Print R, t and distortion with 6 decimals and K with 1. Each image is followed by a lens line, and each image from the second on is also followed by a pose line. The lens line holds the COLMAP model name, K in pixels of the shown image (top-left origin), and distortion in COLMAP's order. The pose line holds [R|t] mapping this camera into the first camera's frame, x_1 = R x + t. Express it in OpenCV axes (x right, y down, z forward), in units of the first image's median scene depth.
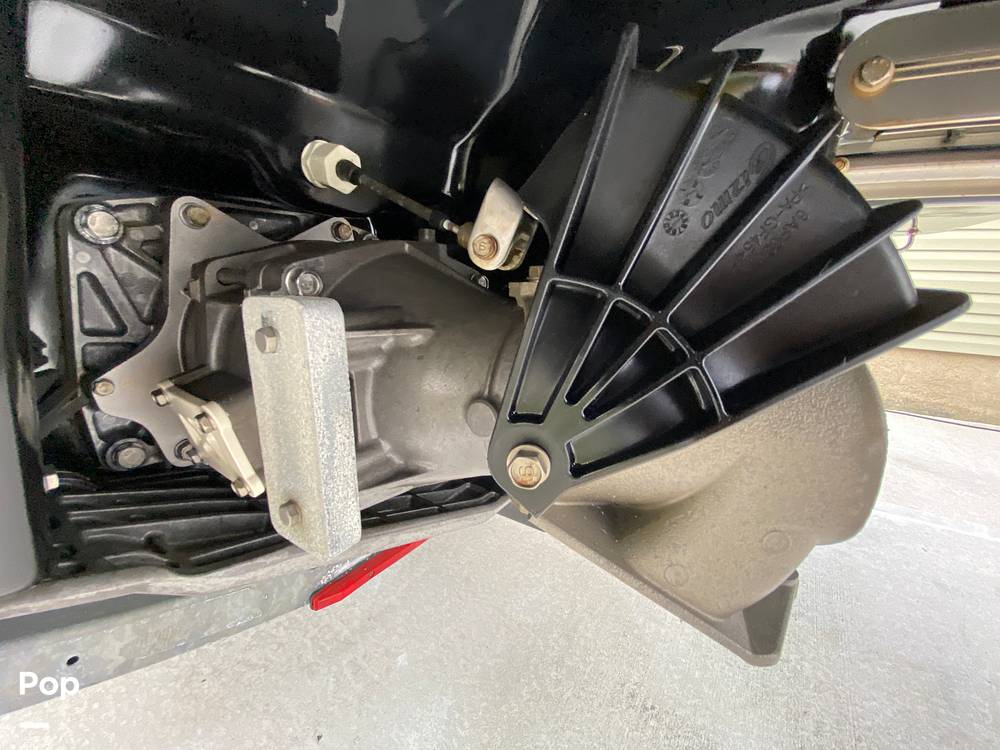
lens RADIAL K [[409.4, 0, 501.8], [0, 409.4, 378.0], [0, 0, 1]] dist [0.026264, -0.021188]
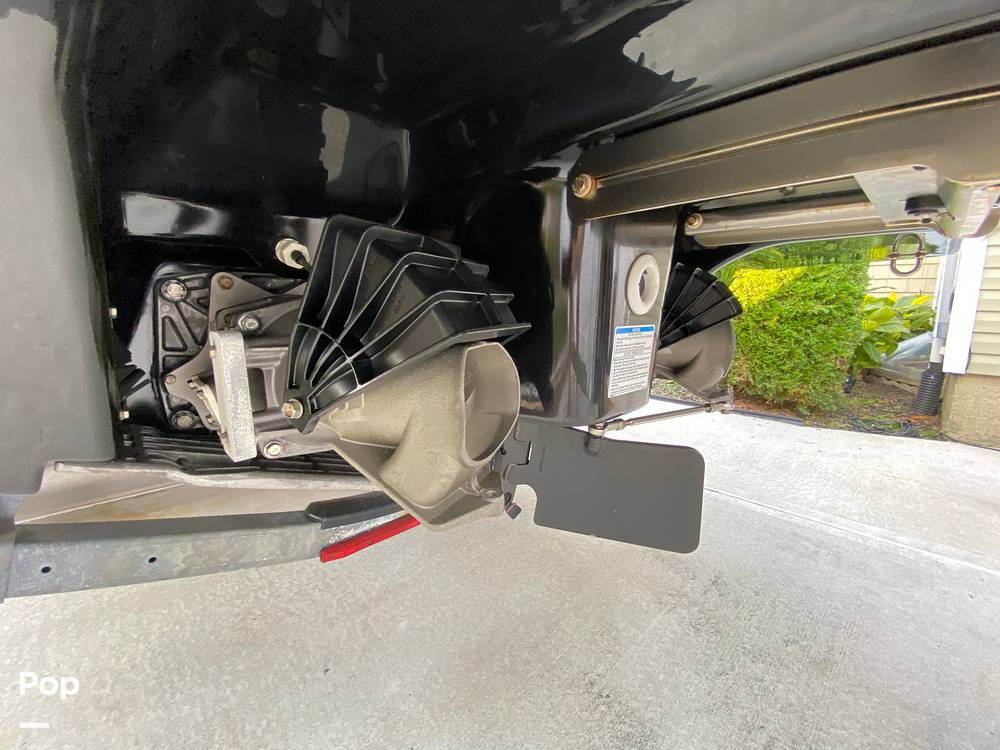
lens RADIAL K [[409.4, 0, 501.8], [0, 409.4, 378.0], [0, 0, 1]] dist [0.026264, -0.021188]
pose [[0.980584, 0.018711, -0.195205, 0.554702], [-0.029857, 0.998077, -0.054316, 0.048715], [0.193814, 0.059089, 0.979257, -0.335424]]
